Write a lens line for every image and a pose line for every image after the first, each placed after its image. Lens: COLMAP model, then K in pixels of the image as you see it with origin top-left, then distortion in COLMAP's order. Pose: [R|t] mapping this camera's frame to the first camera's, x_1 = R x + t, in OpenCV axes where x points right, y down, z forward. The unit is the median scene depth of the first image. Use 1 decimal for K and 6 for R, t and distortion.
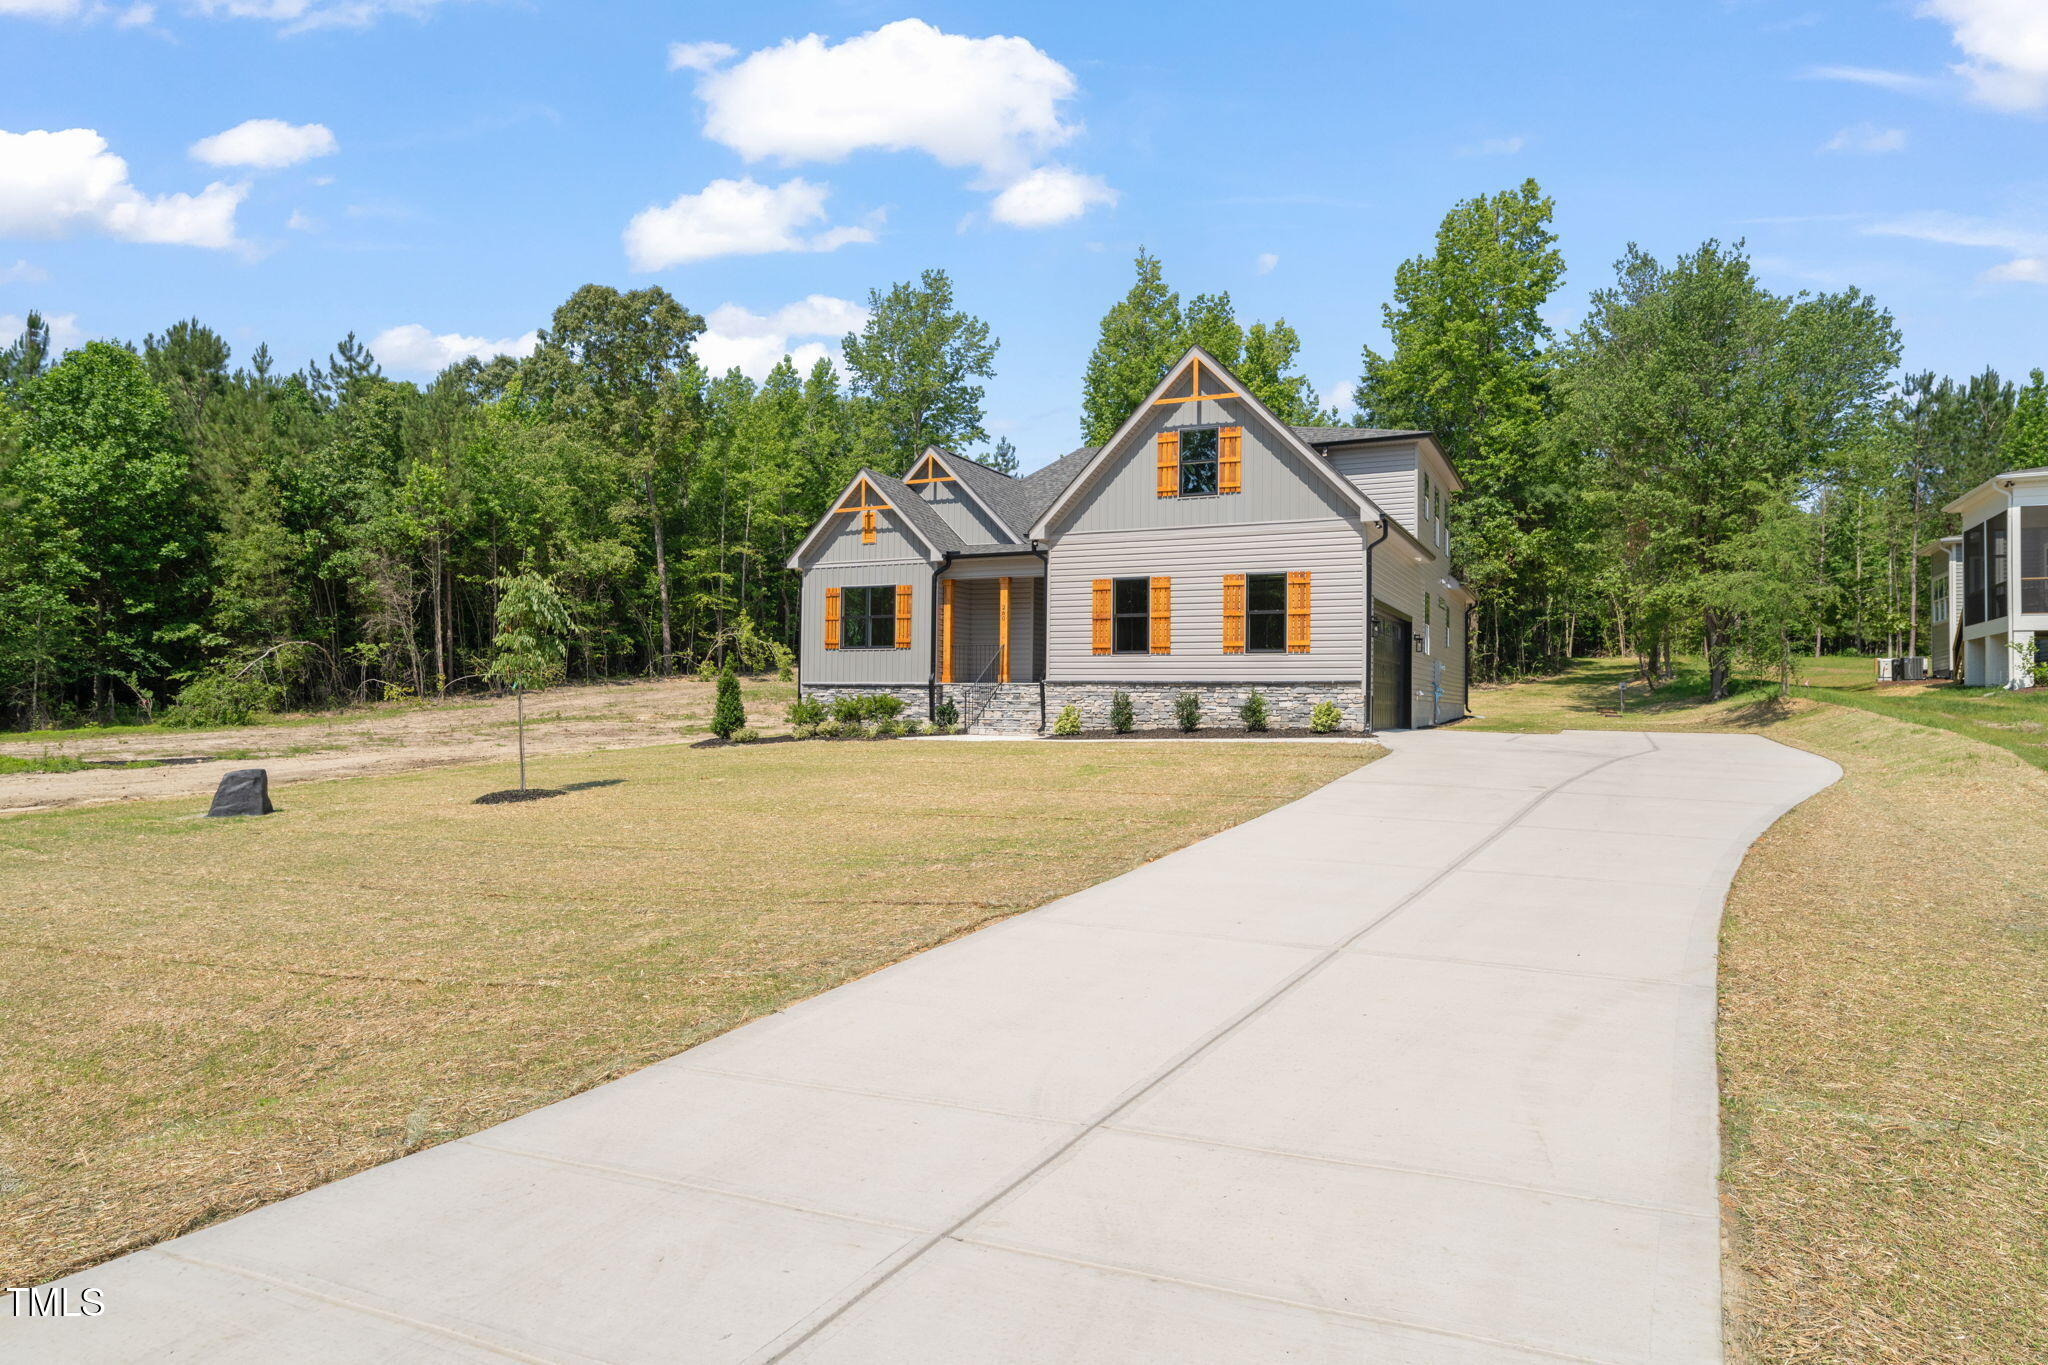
lens RADIAL K [[1086.2, 0, 1013.2], [0, 1086.2, 682.1], [0, 0, 1]] dist [-0.003356, -0.000623]
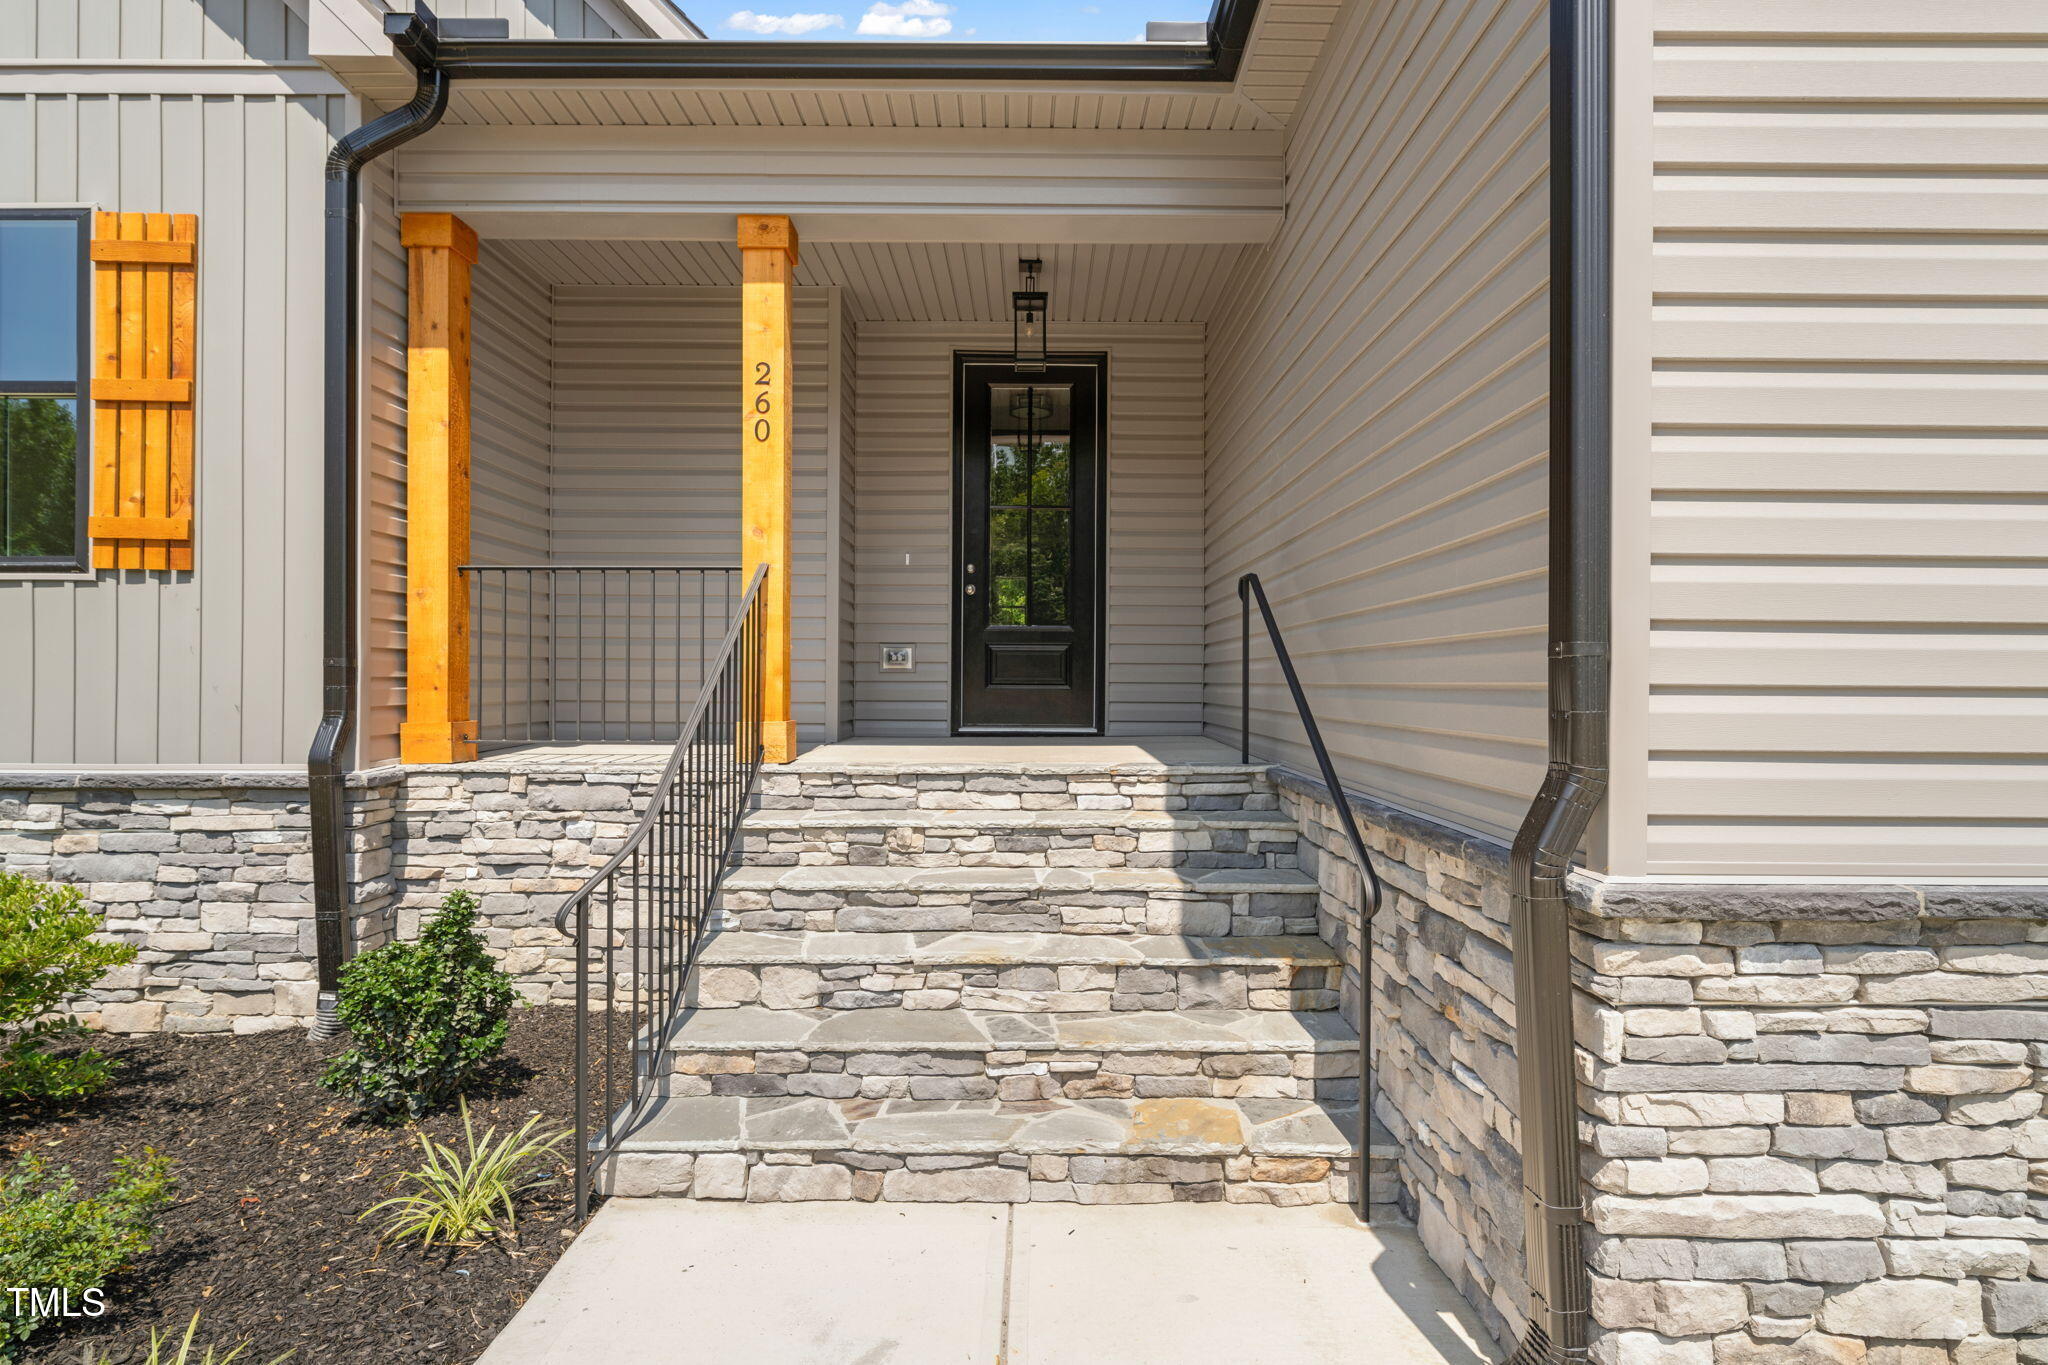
lens RADIAL K [[1086.2, 0, 1006.4], [0, 1086.2, 683.1], [0, 0, 1]] dist [-0.003356, -0.000623]
pose [[0.909051, -0.000572, 0.416685, -0.048077], [-0.006248, 0.999868, 0.015004, -0.016825], [-0.416639, -0.016243, 0.908927, 0.786999]]
